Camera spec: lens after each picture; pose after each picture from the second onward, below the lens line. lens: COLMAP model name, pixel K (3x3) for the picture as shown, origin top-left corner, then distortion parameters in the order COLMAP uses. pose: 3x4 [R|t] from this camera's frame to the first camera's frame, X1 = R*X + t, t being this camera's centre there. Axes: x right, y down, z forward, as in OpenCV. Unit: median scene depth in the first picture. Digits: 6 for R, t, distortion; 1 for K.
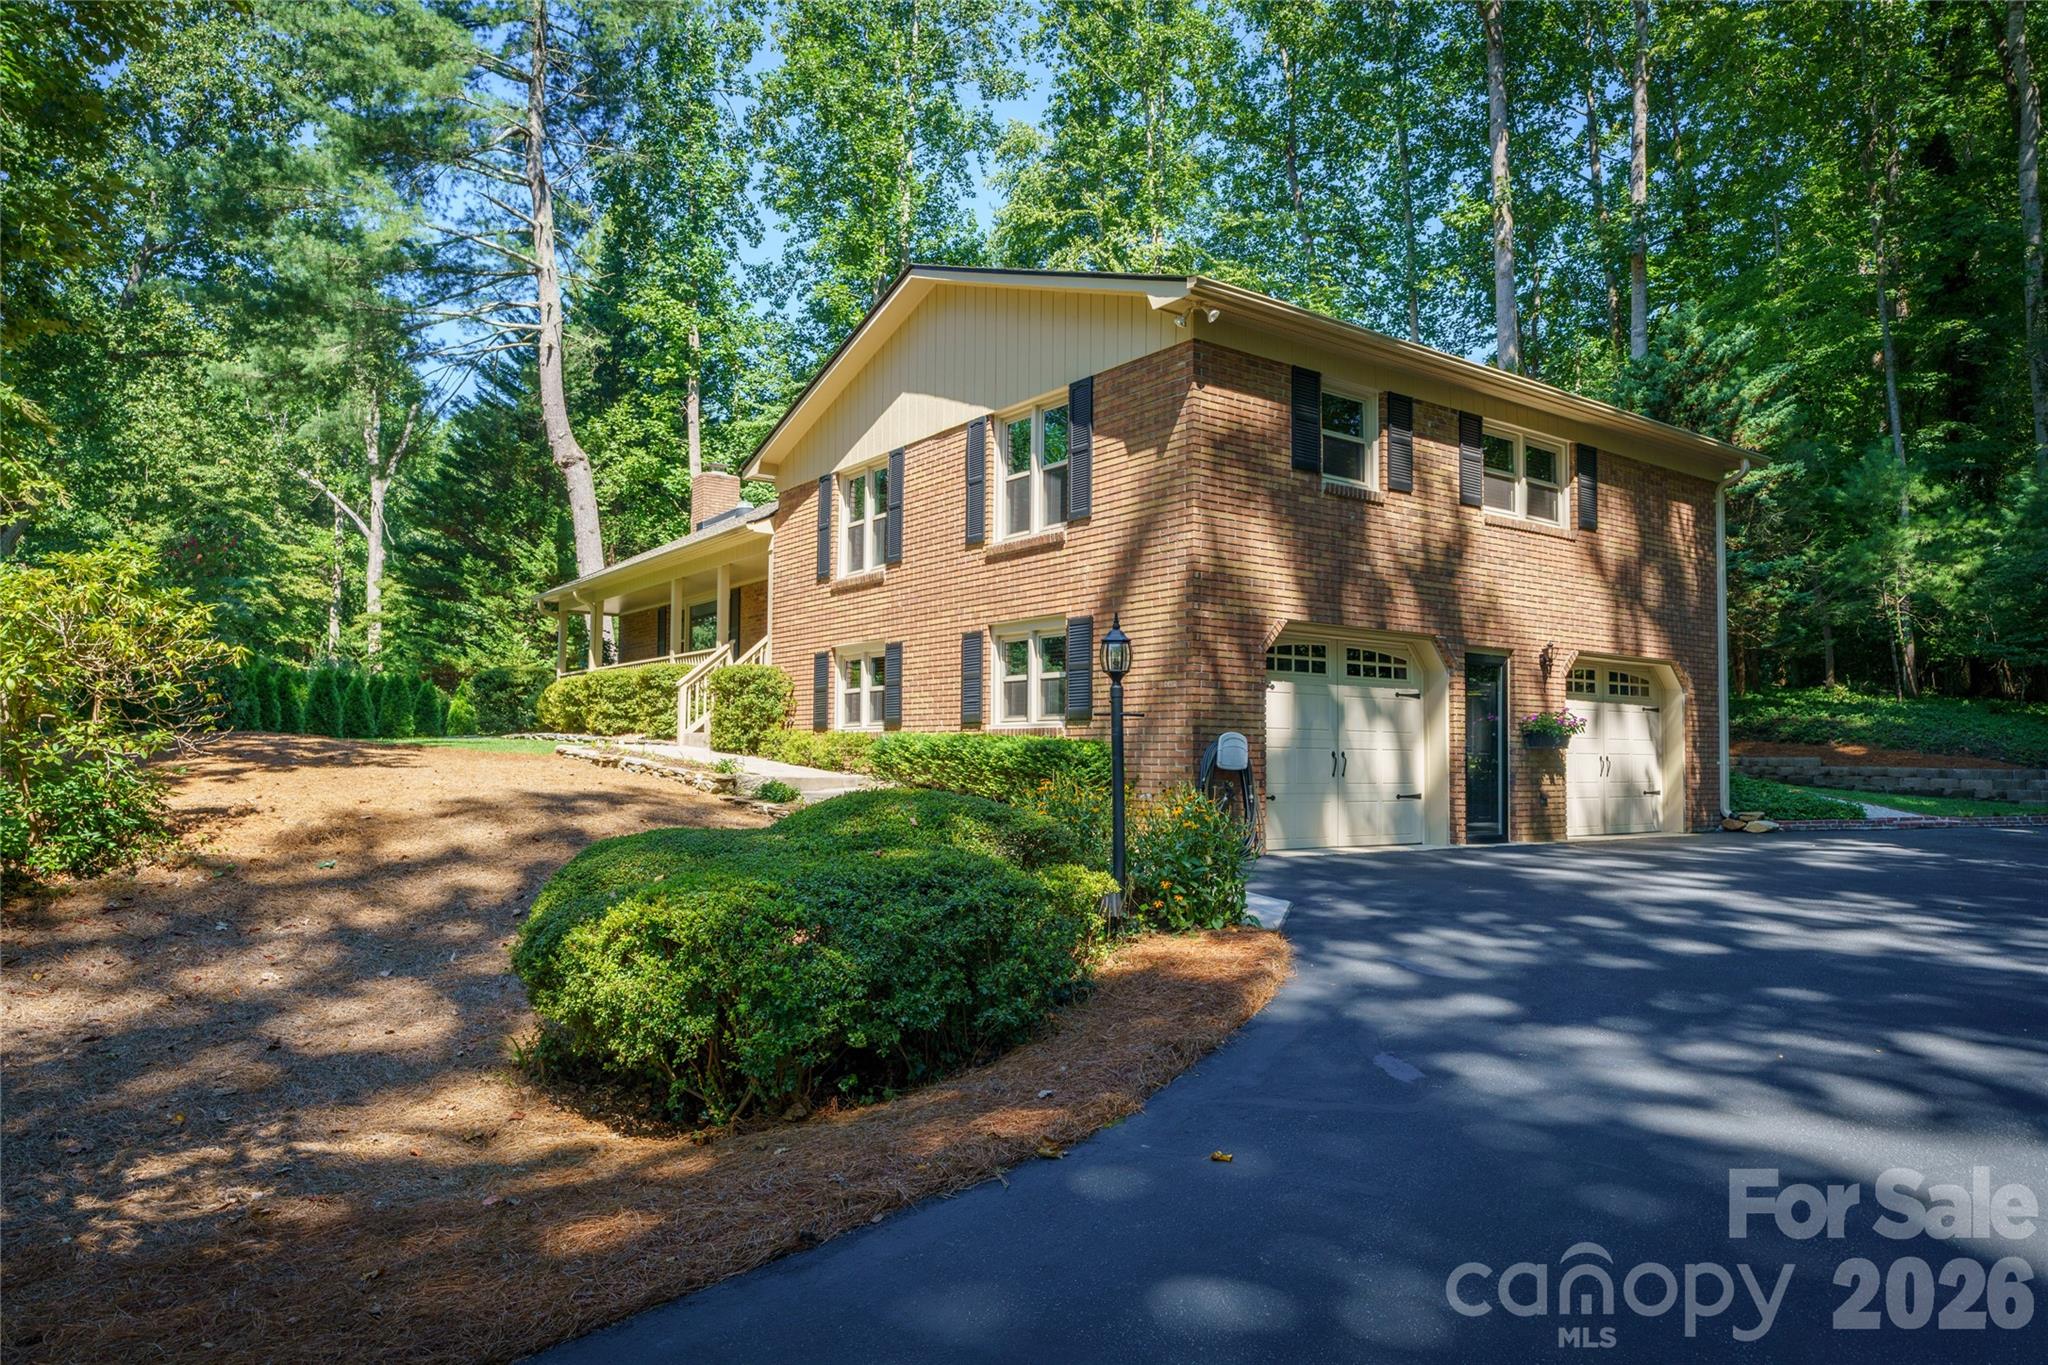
lens RADIAL K [[1308.8, 0, 1020.1], [0, 1308.8, 682.7], [0, 0, 1]] dist [0.002161, 0.001335]
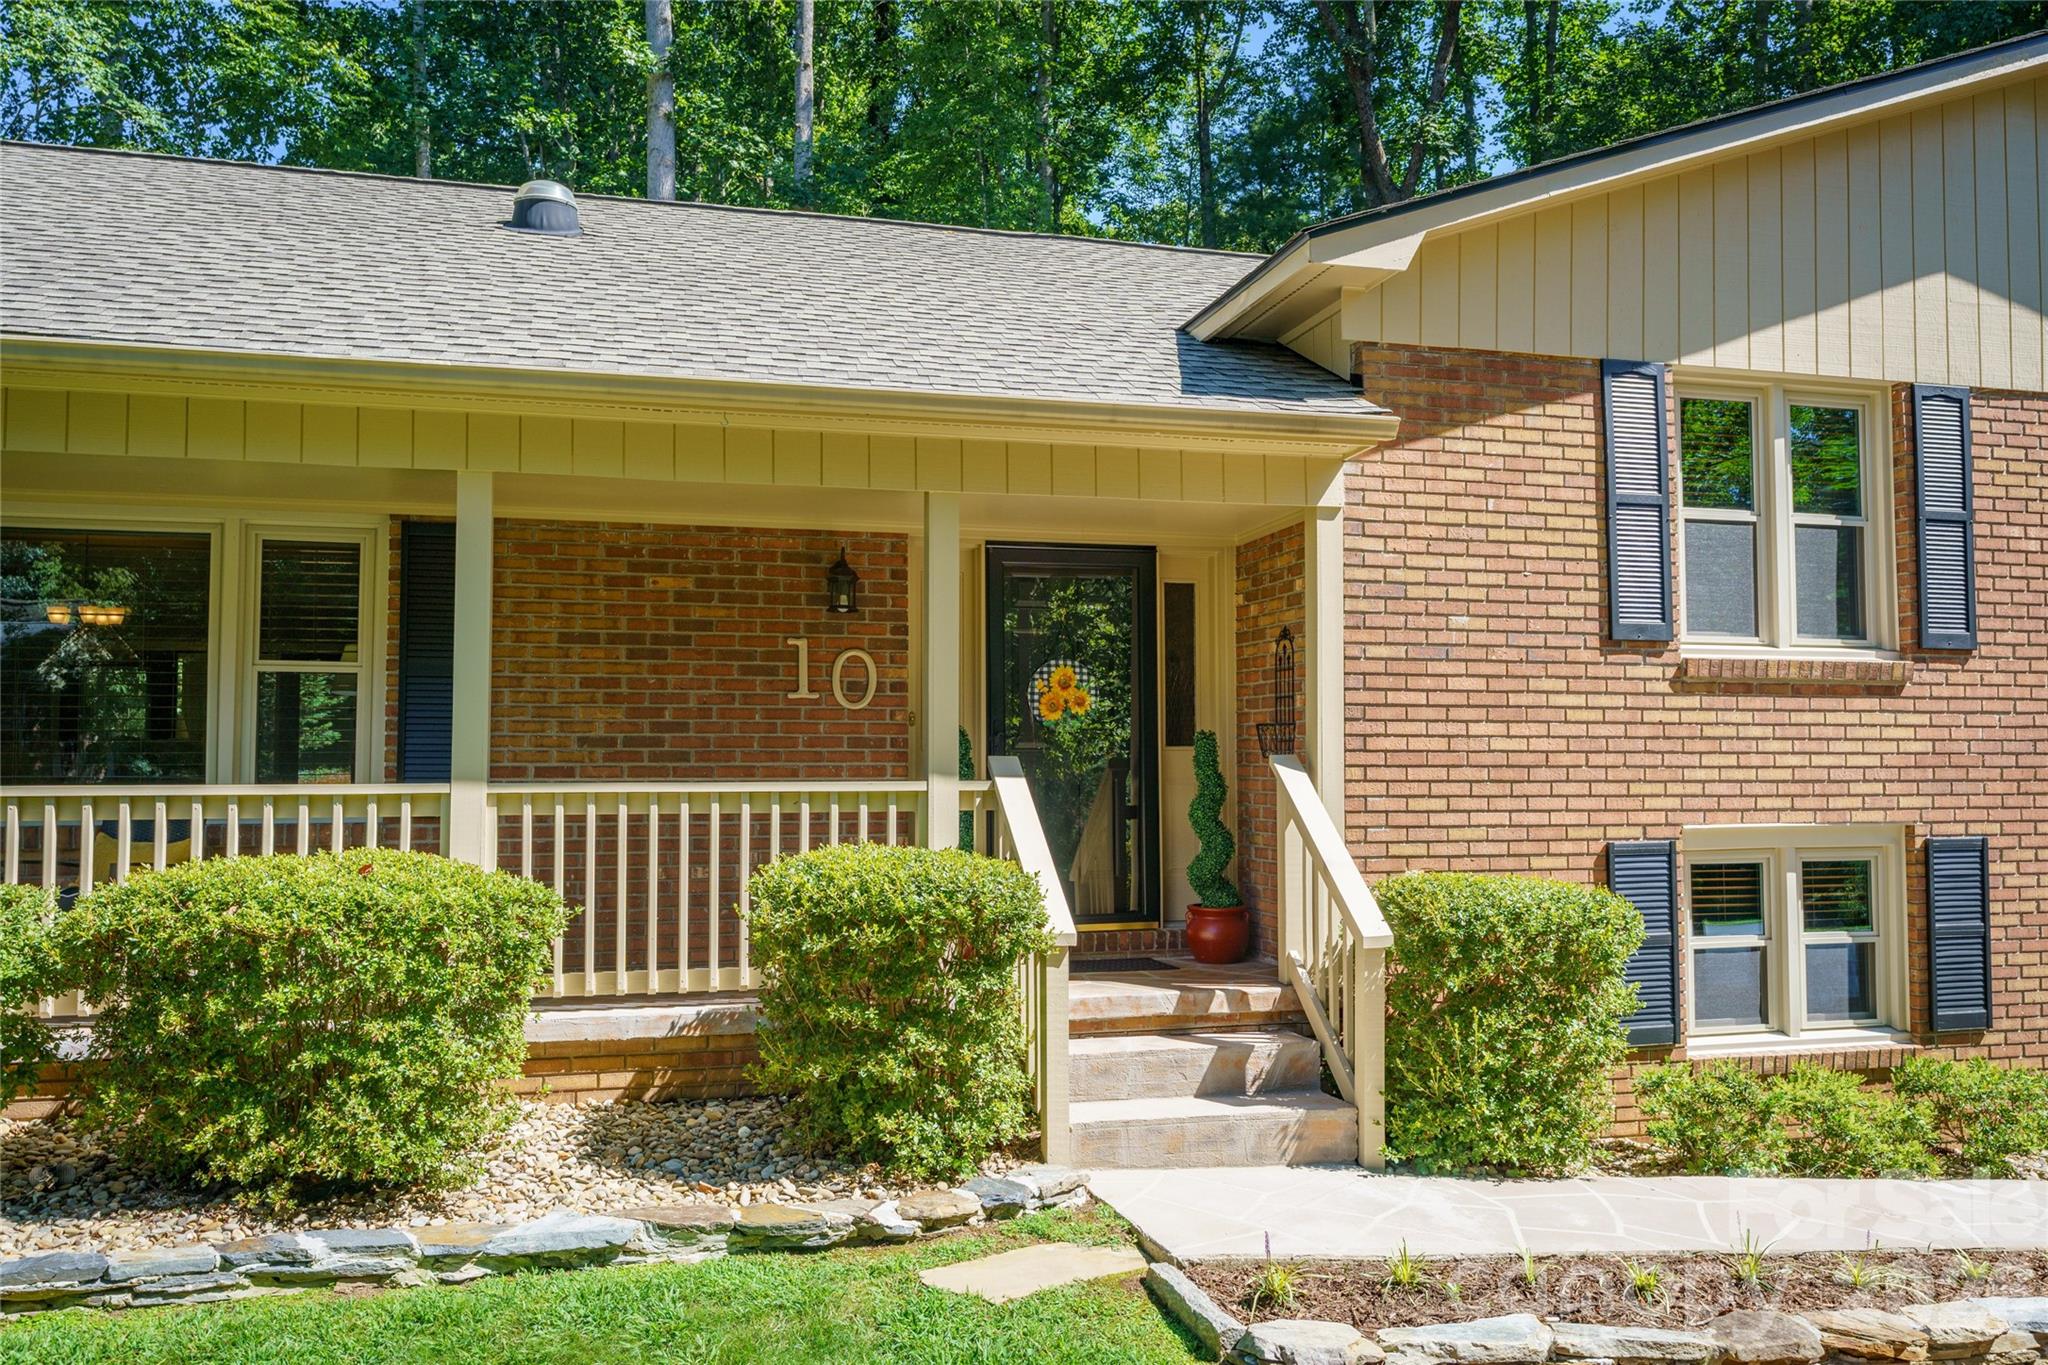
lens RADIAL K [[1537.8, 0, 1026.1], [0, 1537.8, 698.9], [0, 0, 1]] dist [0.006346, 0.001654]
pose [[0.360314, 0.033849, 0.932217, -0.621886], [-0.052902, 0.998475, -0.015807, -0.047276], [-0.931330, -0.043620, 0.361555, 1.008069]]
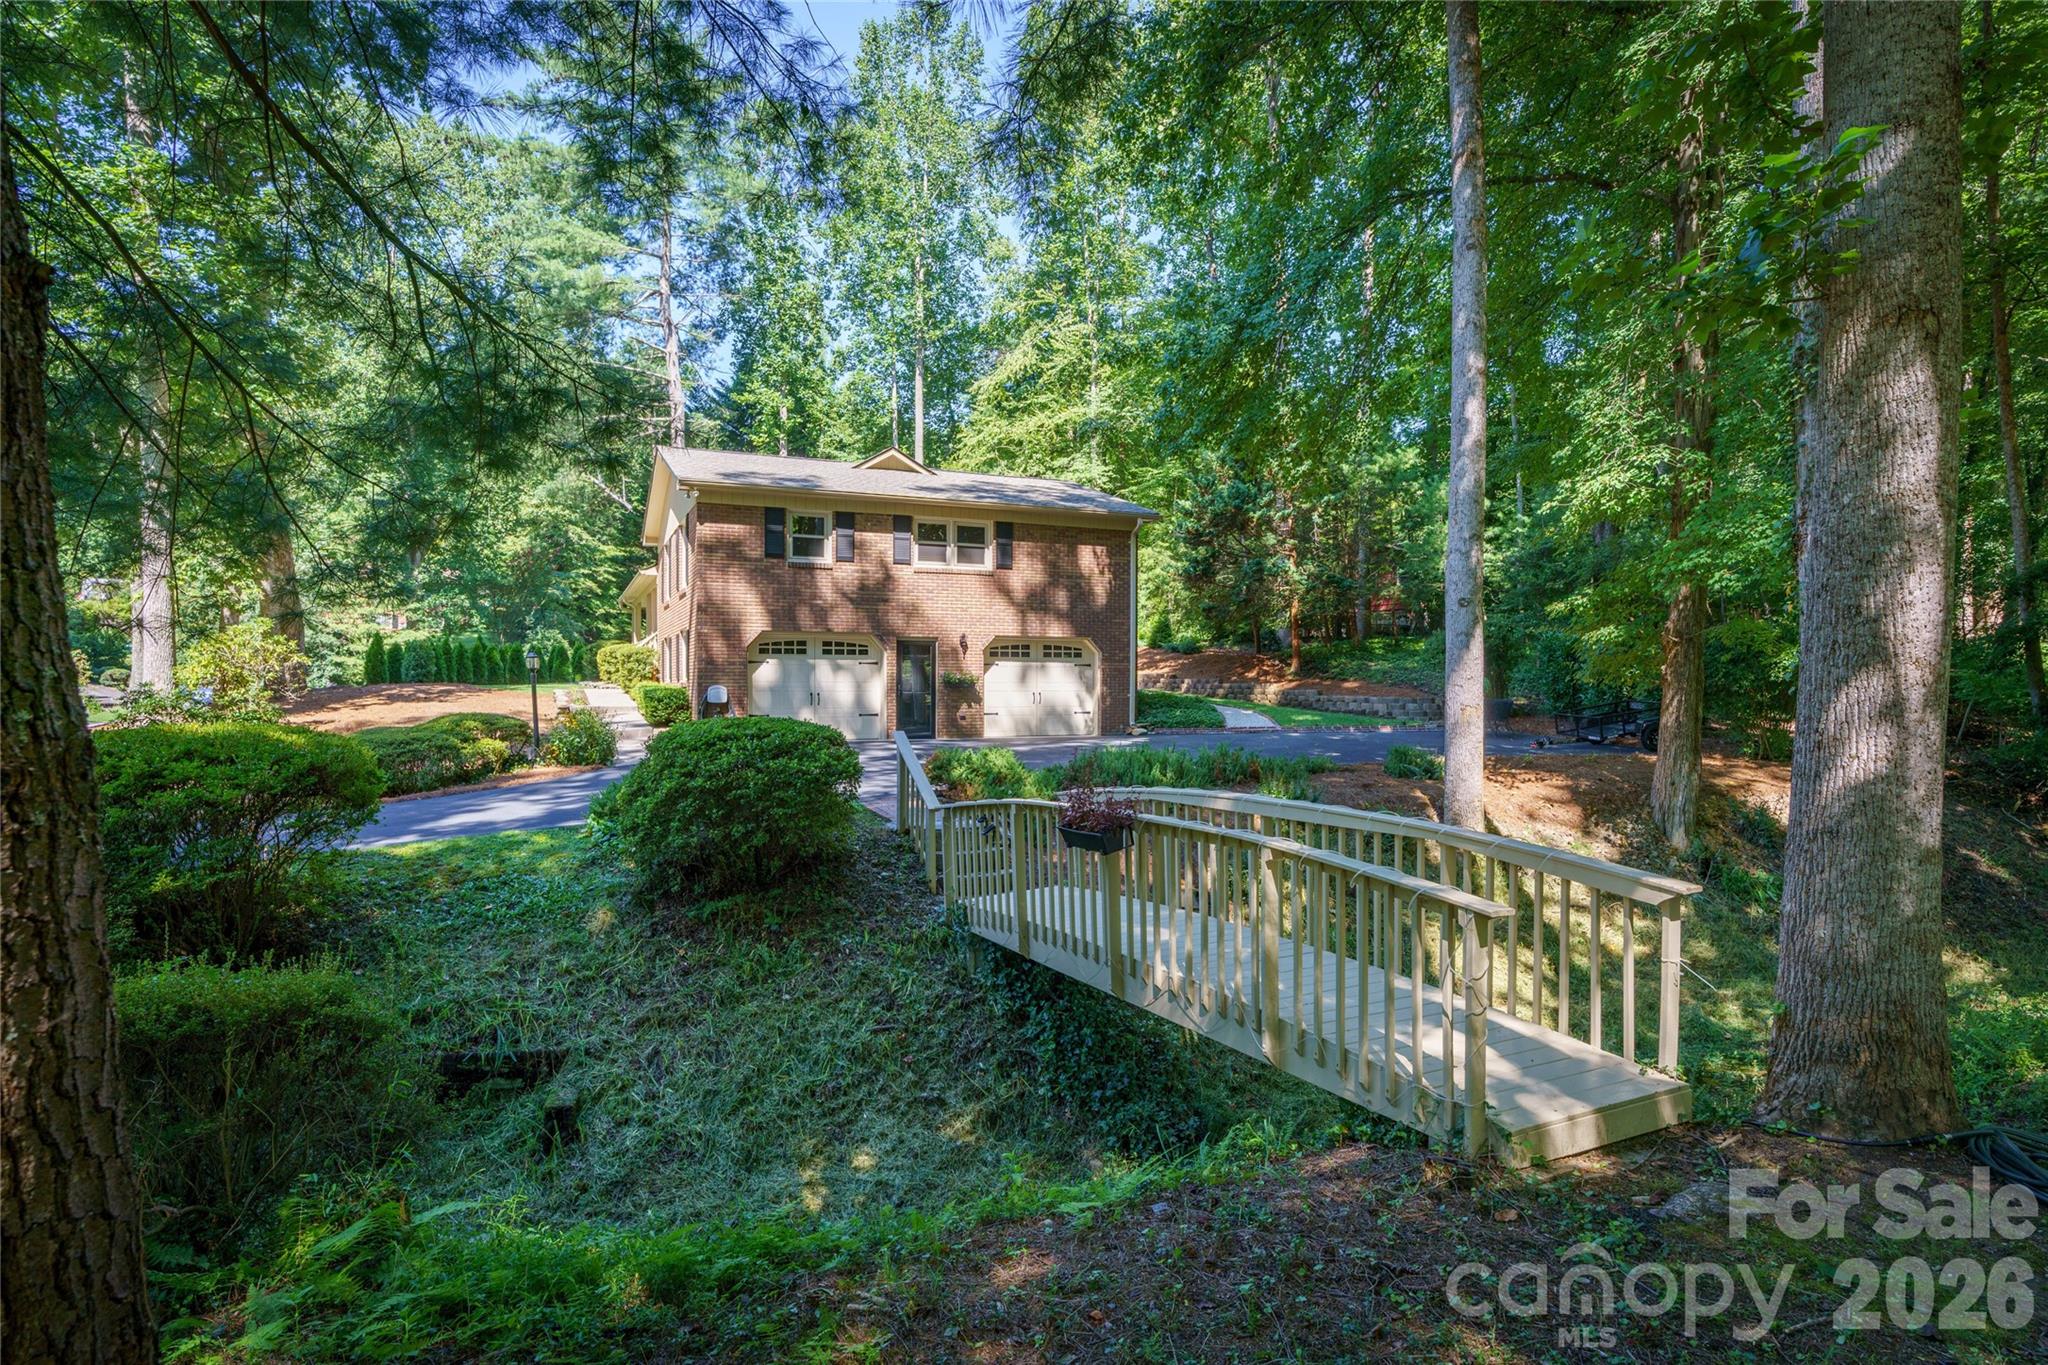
lens RADIAL K [[1096.7, 0, 1010.6], [0, 1096.7, 689.1], [0, 0, 1]] dist [-0.001336, -0.002646]
pose [[0.972808, -0.007278, -0.231499, 0.712148], [0.021759, 0.997958, 0.060058, -0.036759], [0.230589, -0.063462, 0.970980, -0.438809]]
